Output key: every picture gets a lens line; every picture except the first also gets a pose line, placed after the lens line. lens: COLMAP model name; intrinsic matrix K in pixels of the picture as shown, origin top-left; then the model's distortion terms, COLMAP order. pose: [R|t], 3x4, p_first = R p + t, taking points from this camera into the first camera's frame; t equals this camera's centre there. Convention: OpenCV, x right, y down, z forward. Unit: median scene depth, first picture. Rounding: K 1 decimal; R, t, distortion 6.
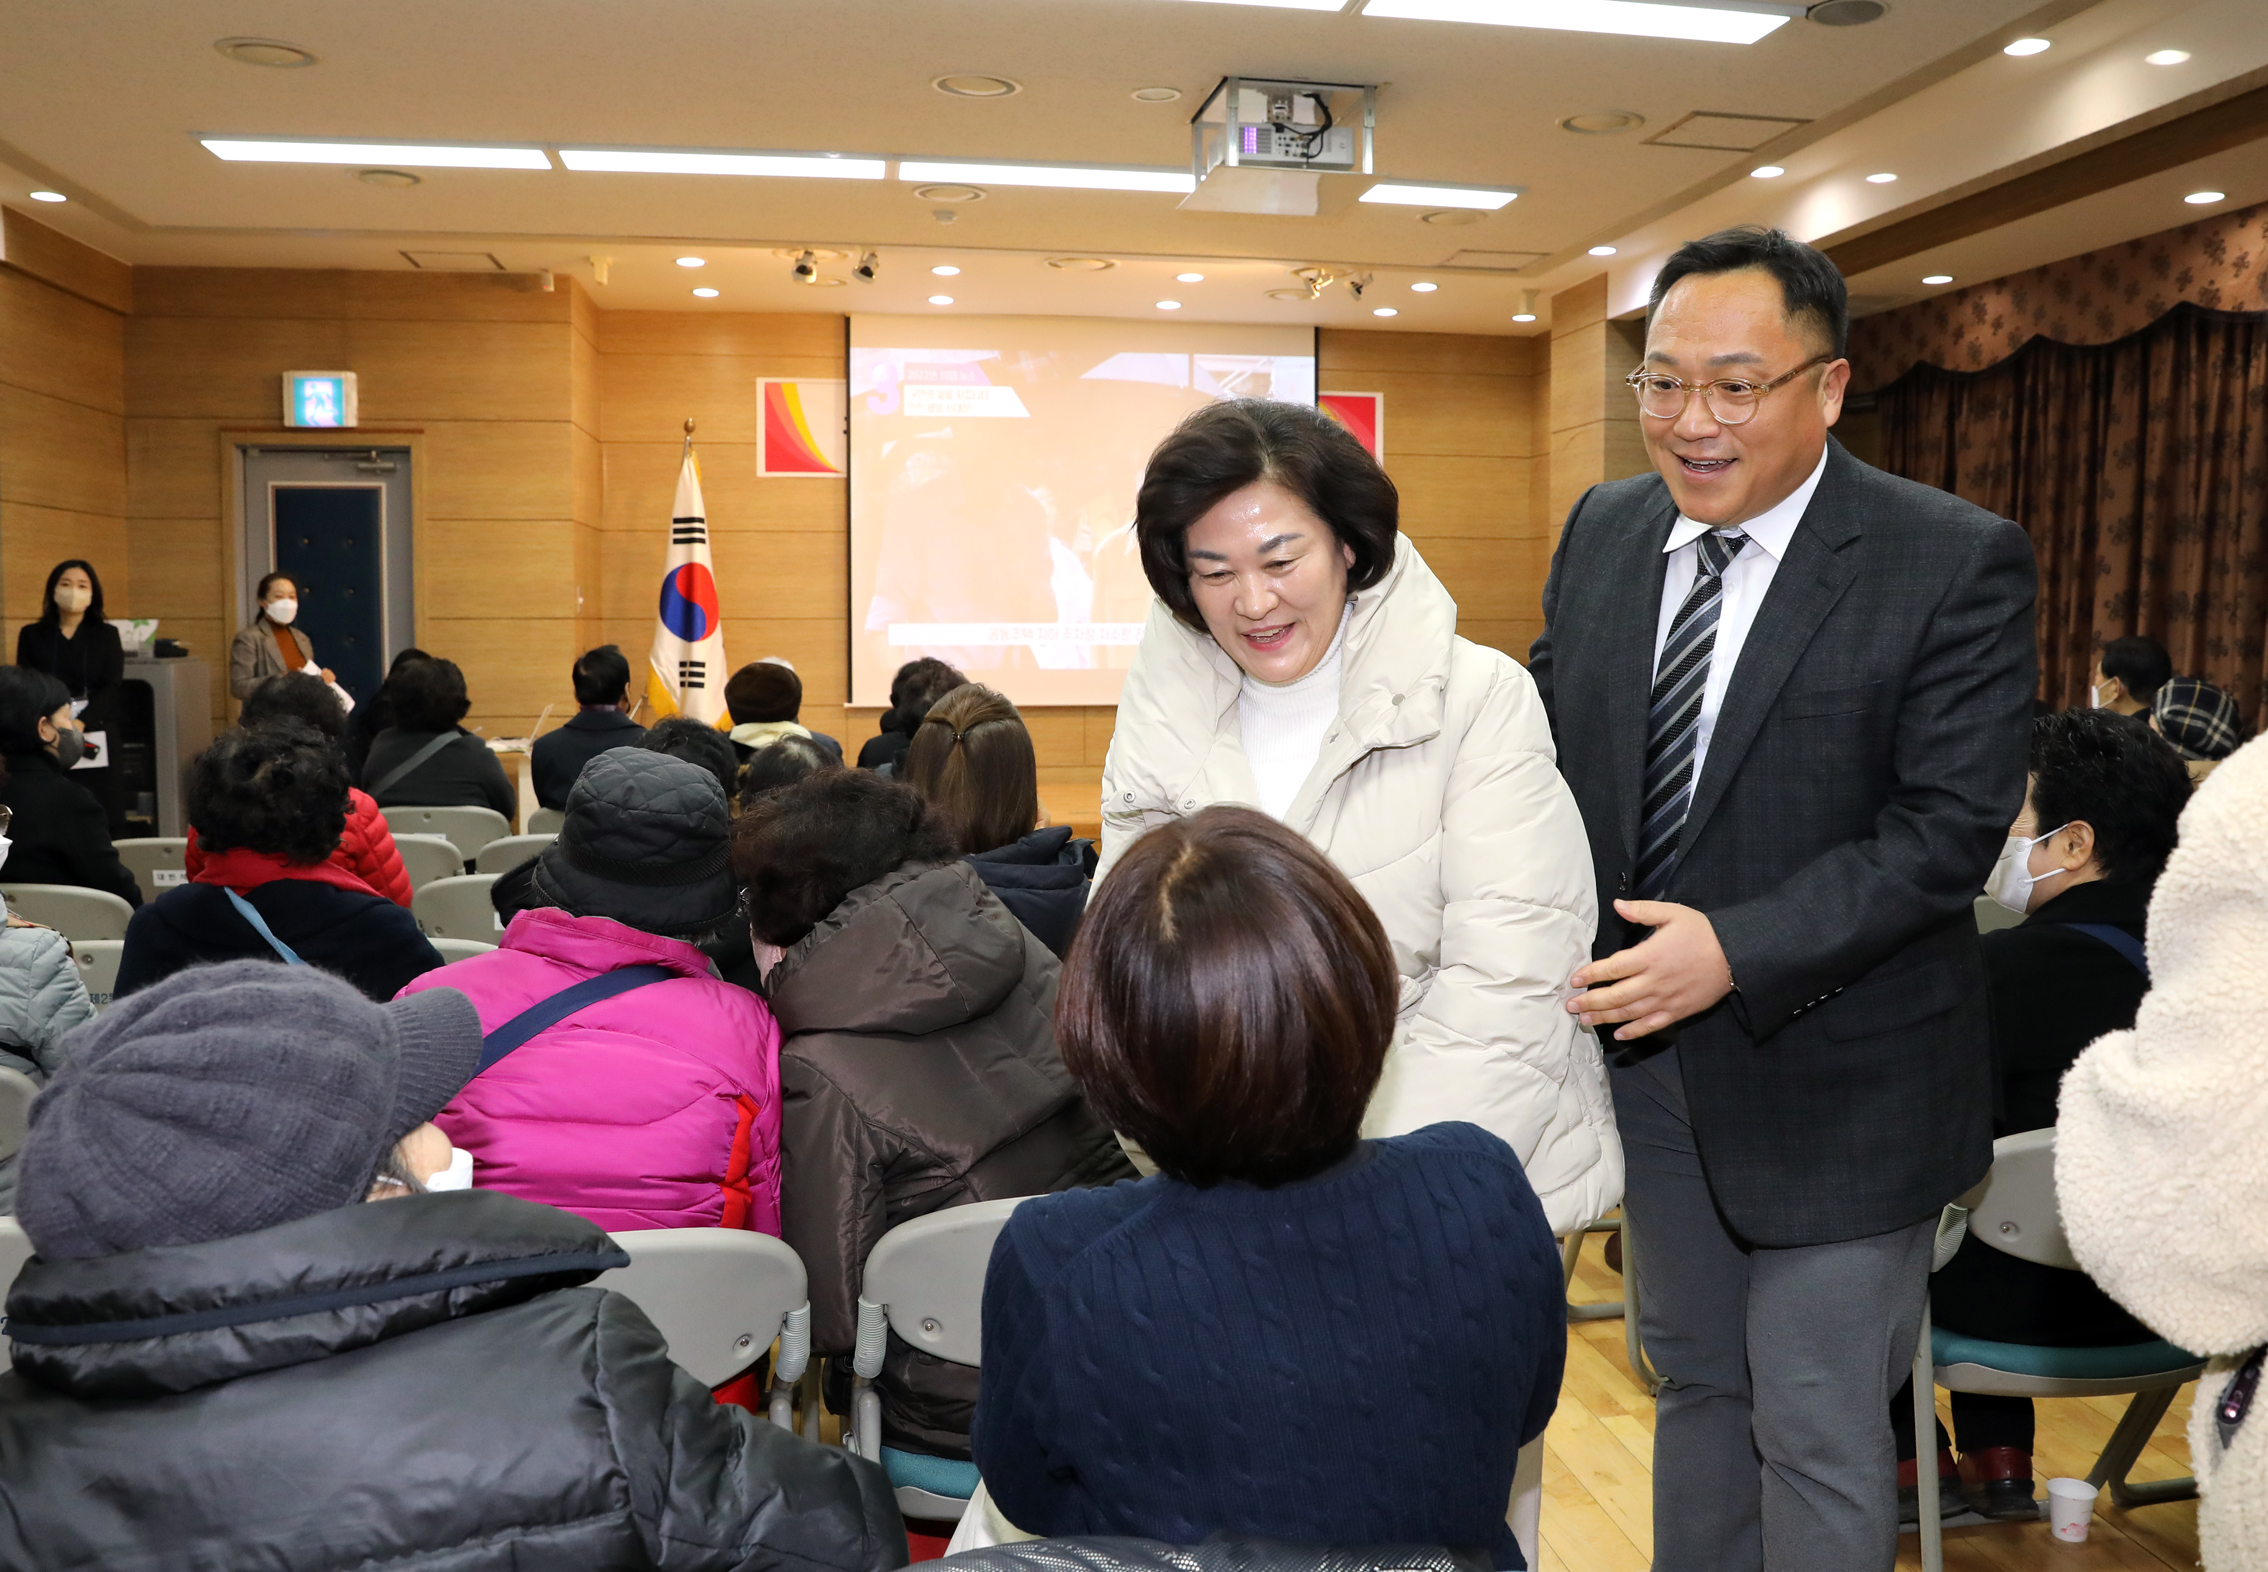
lens RADIAL K [[1907.2, 0, 1223.5], [0, 1907.2, 741.1], [0, 0, 1]] dist [-0.095455, 0.000150]
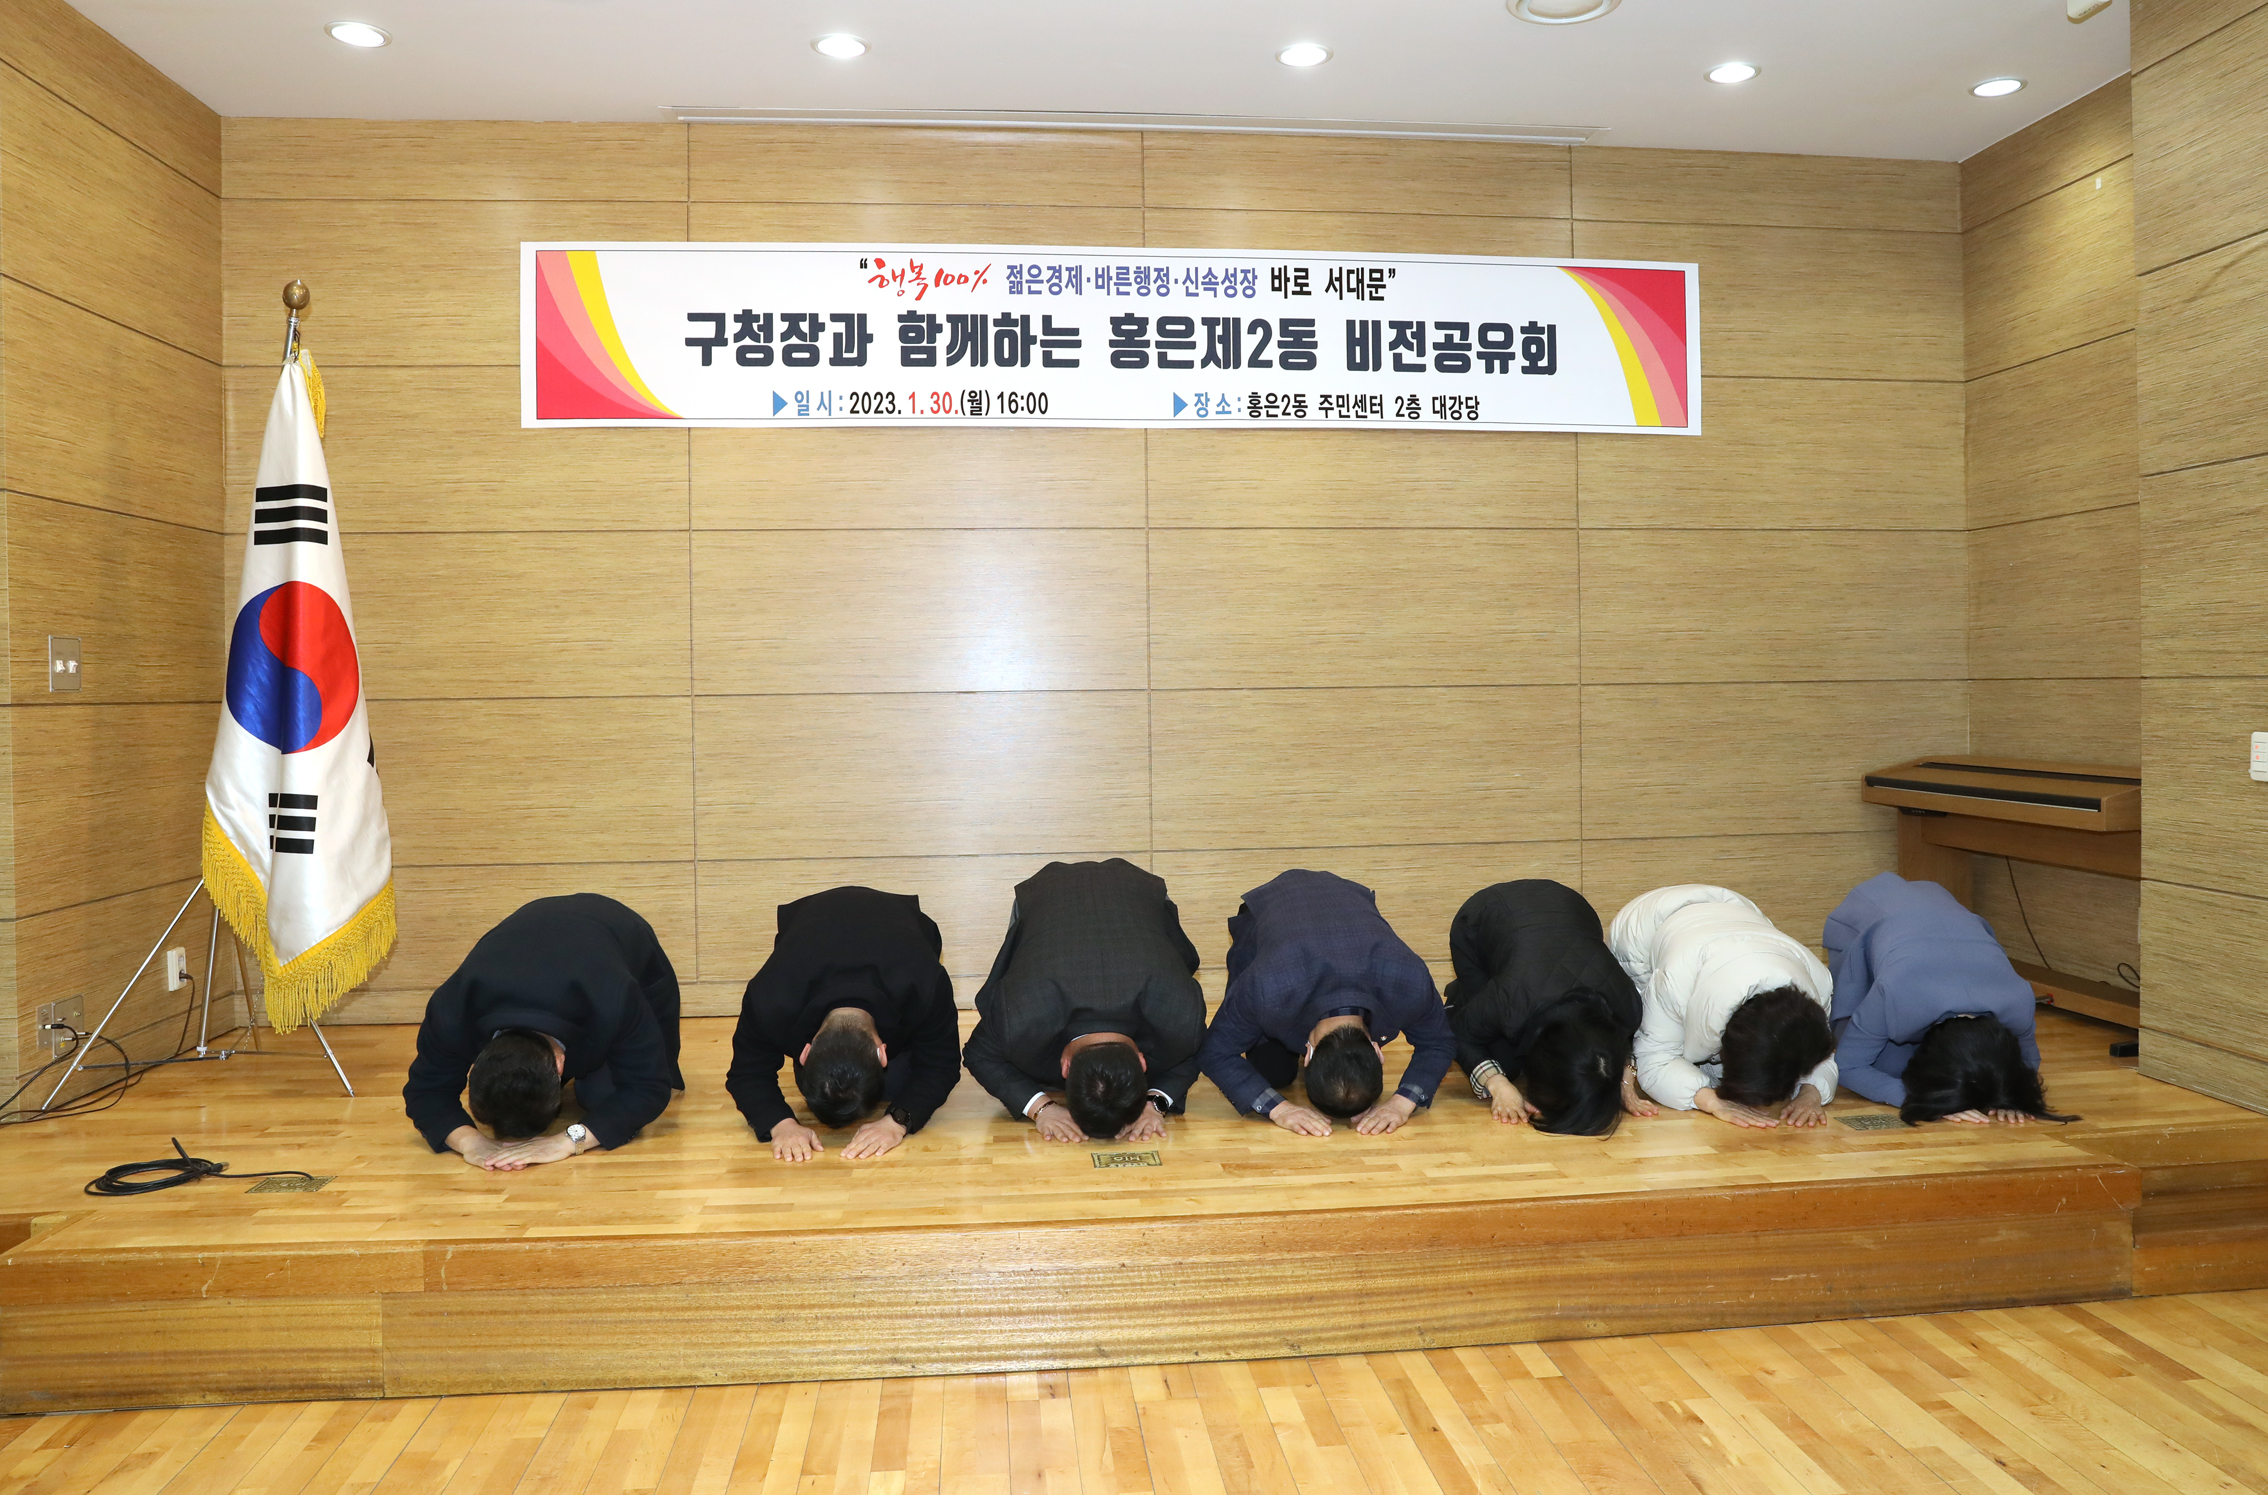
lens RADIAL K [[1711.5, 0, 1200.6], [0, 1711.5, 708.4], [0, 0, 1]] dist [-0.111511, 0.093124]
pose [[0.997269, -0.013458, -0.072616, -0.027926], [0.009895, 0.998740, -0.049204, -0.040790], [0.073186, 0.048351, 0.996146, 0.606478]]
